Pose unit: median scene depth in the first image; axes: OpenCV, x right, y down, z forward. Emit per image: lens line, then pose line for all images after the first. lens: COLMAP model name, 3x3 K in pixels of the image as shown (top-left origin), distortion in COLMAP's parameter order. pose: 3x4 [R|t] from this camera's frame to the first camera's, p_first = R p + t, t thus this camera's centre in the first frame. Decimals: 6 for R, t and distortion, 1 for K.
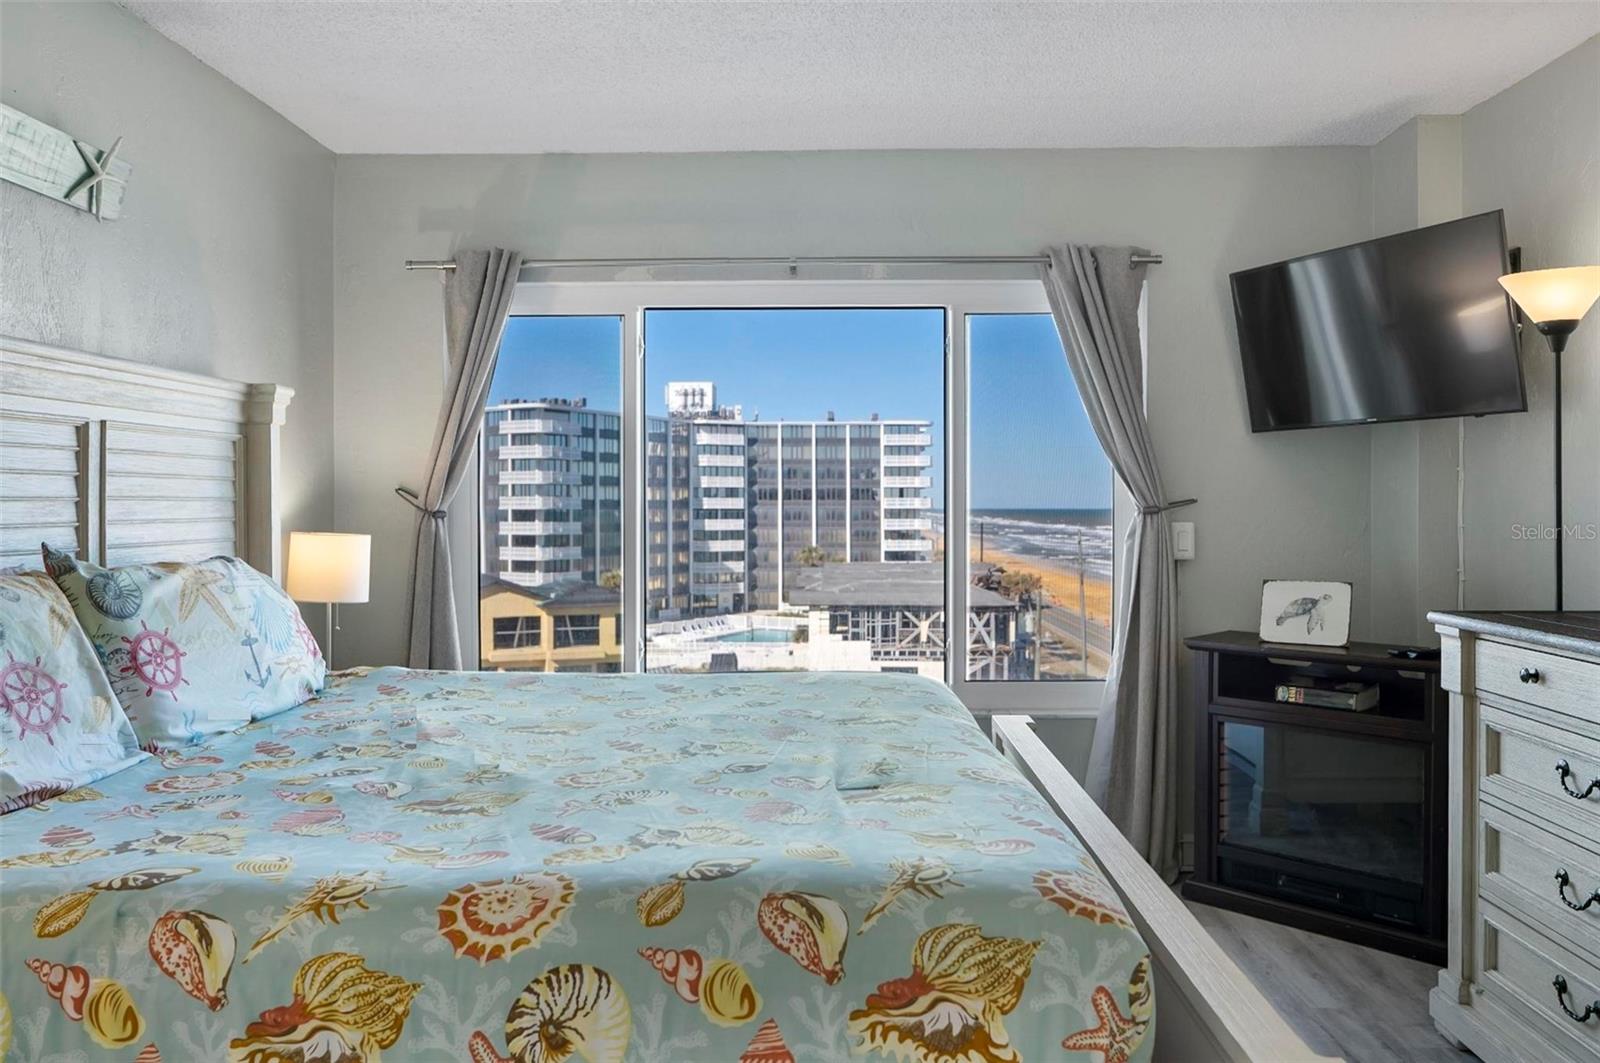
lens RADIAL K [[1168.7, 0, 804.1], [0, 1168.7, 515.8], [0, 0, 1]] dist [0.008400, 0.007668]
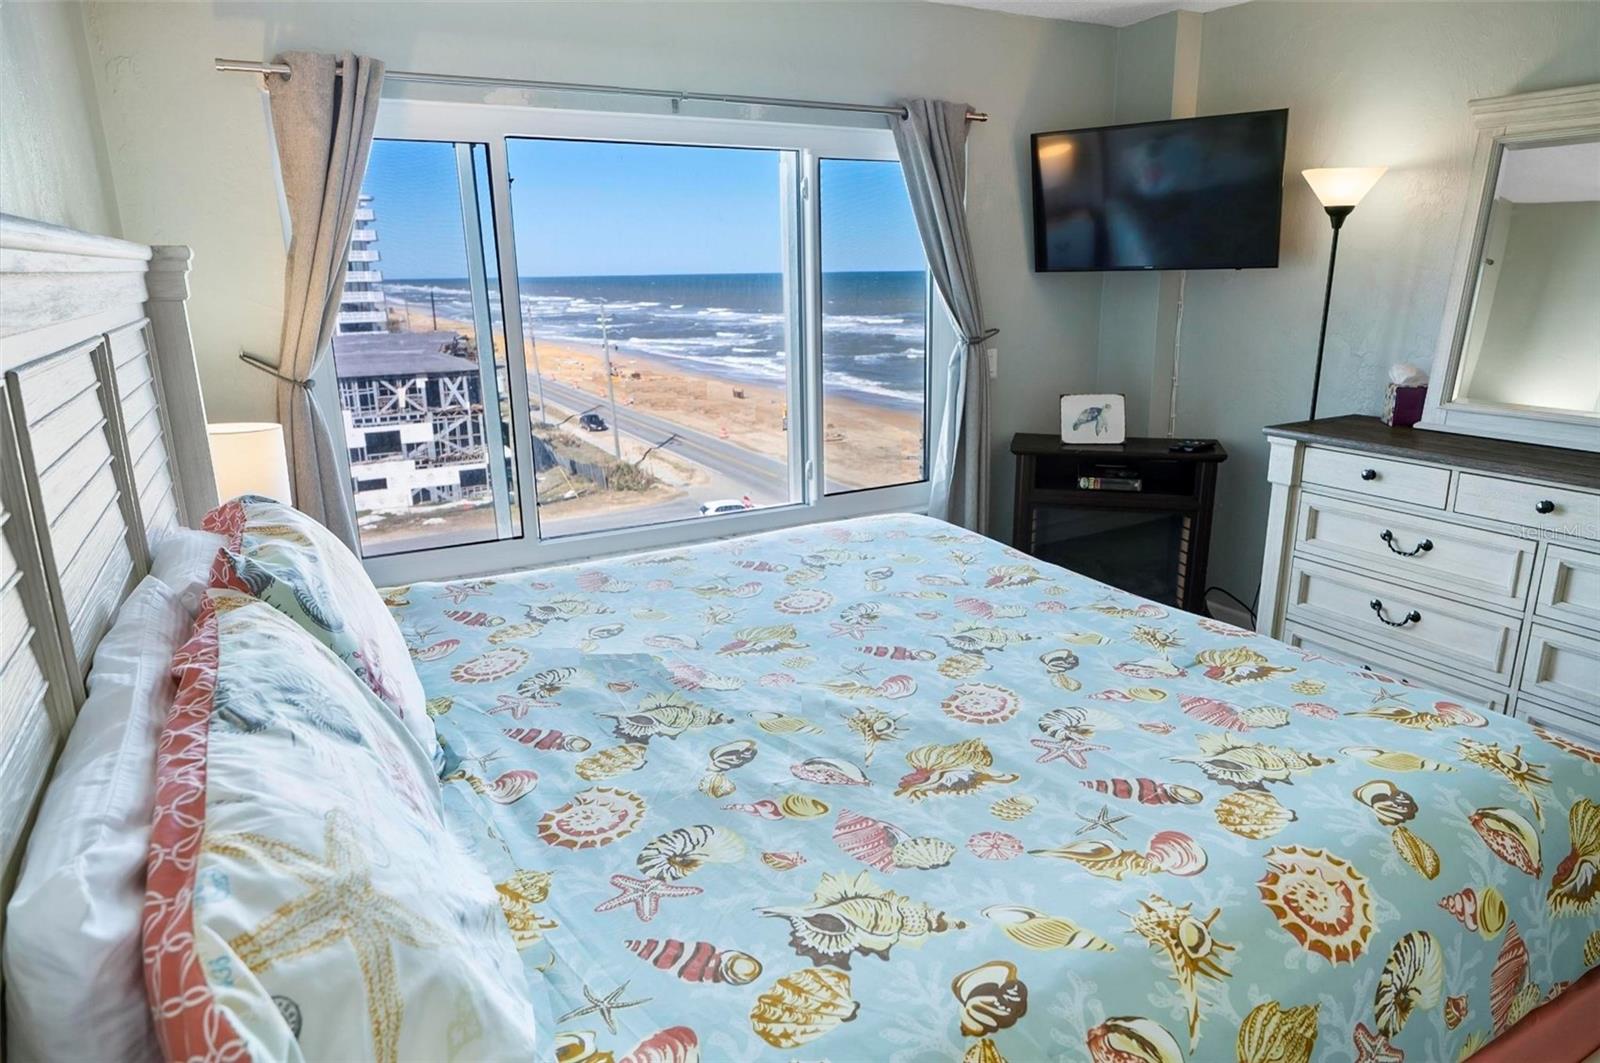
lens RADIAL K [[972.3, 0, 803.3], [0, 972.3, 523.3], [0, 0, 1]] dist [-0.000192, -0.000139]
pose [[0.870684, -0.137253, 0.472303, -0.563385], [0.020044, 0.969378, 0.244754, -0.112892], [-0.491434, -0.203636, 0.846773, 0.321897]]
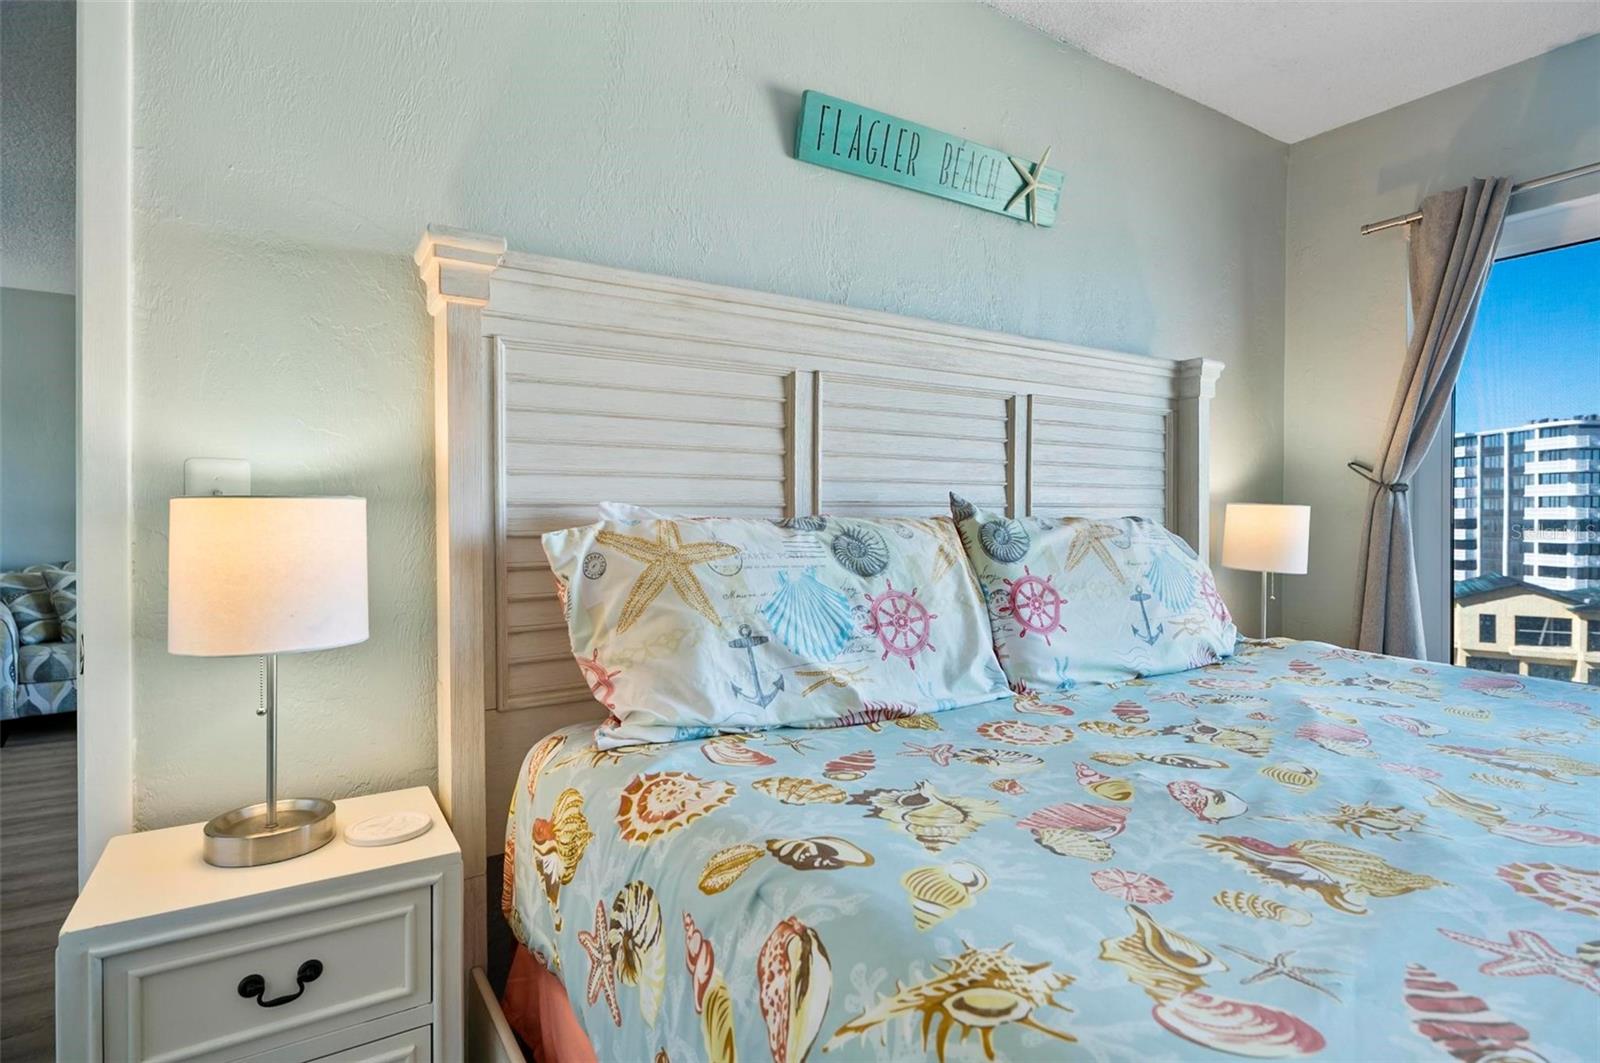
lens RADIAL K [[809.6, 0, 807.3], [0, 809.6, 523.2], [0, 0, 1]] dist [-0.001339, -0.002854]
pose [[0.555477, 0.008574, -0.831488, -0.059988], [-0.008771, 0.999952, 0.004452, 0.046356], [0.831486, 0.004819, 0.555525, 0.401867]]
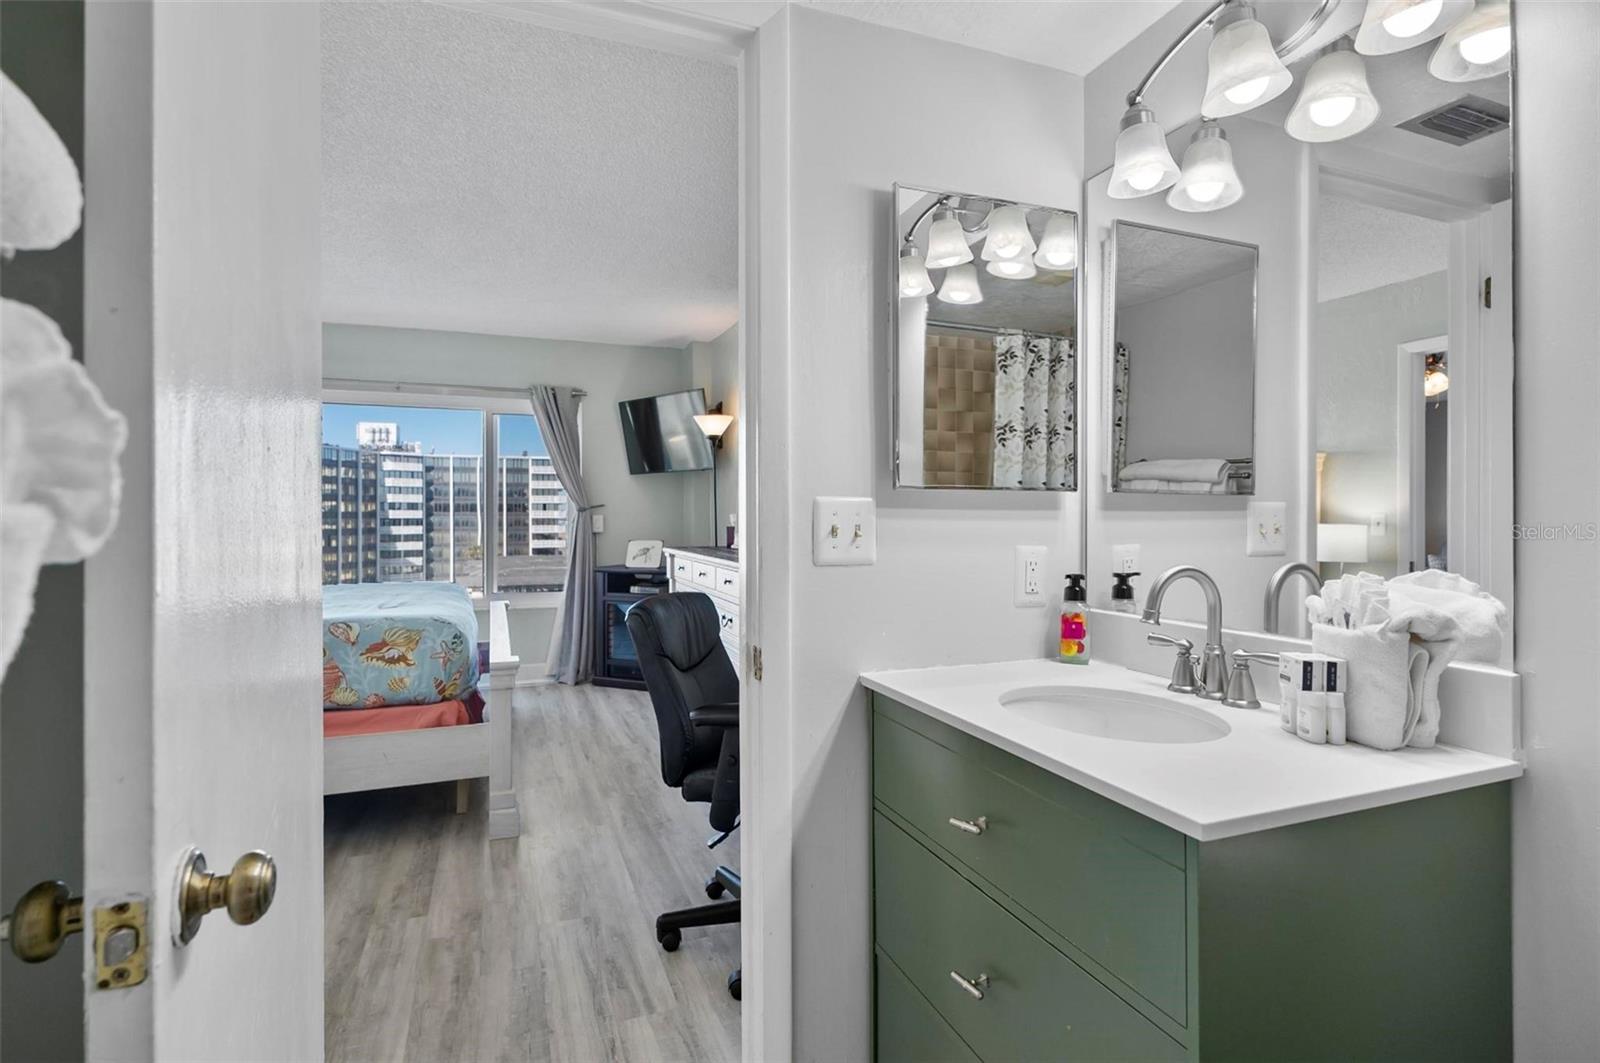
lens RADIAL K [[788.8, 0, 799.1], [0, 788.8, 517.9], [0, 0, 1]] dist [0.004897, -0.000037]
pose [[0.924262, 0.000402, 0.381759, 0.175370], [0.002278, 0.999976, -0.006568, 0.033418], [-0.381753, 0.006940, 0.924239, -0.798908]]
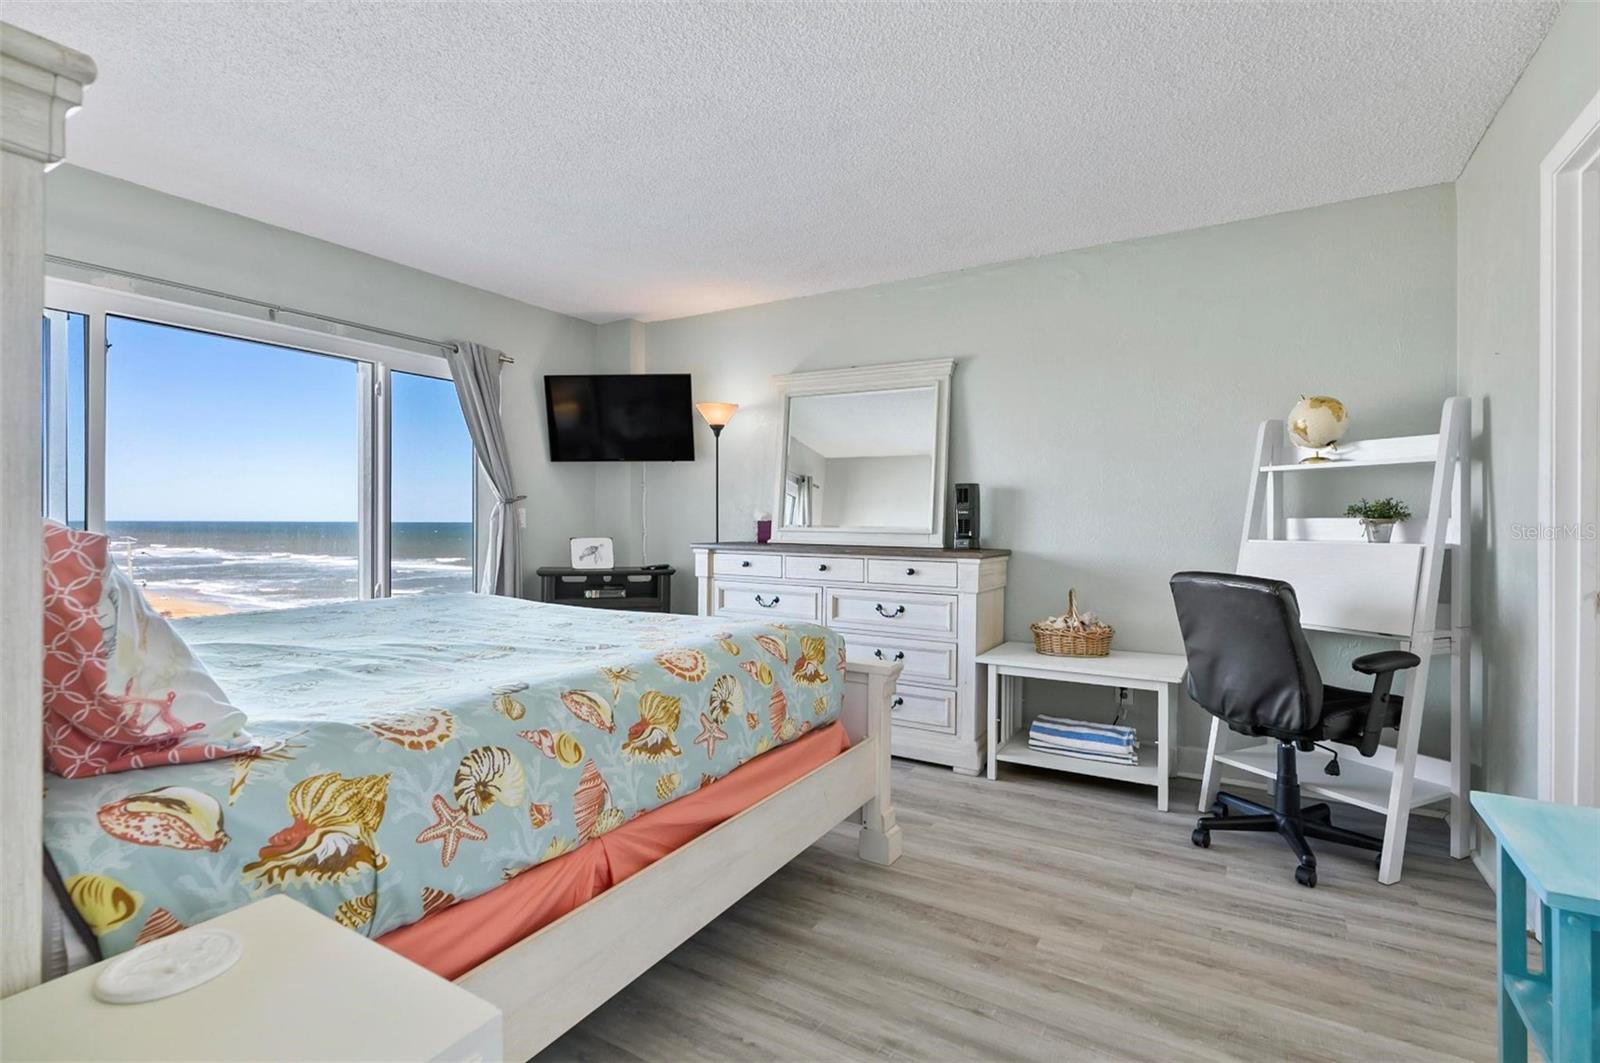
lens RADIAL K [[743.2, 0, 803.3], [0, 743.2, 521.5], [0, 0, 1]] dist [0.005140, -0.002100]
pose [[0.496675, 0.003258, 0.867931, -0.727956], [0.002953, 0.999981, -0.005443, 0.053291], [-0.867932, 0.005266, 0.496655, 0.089335]]
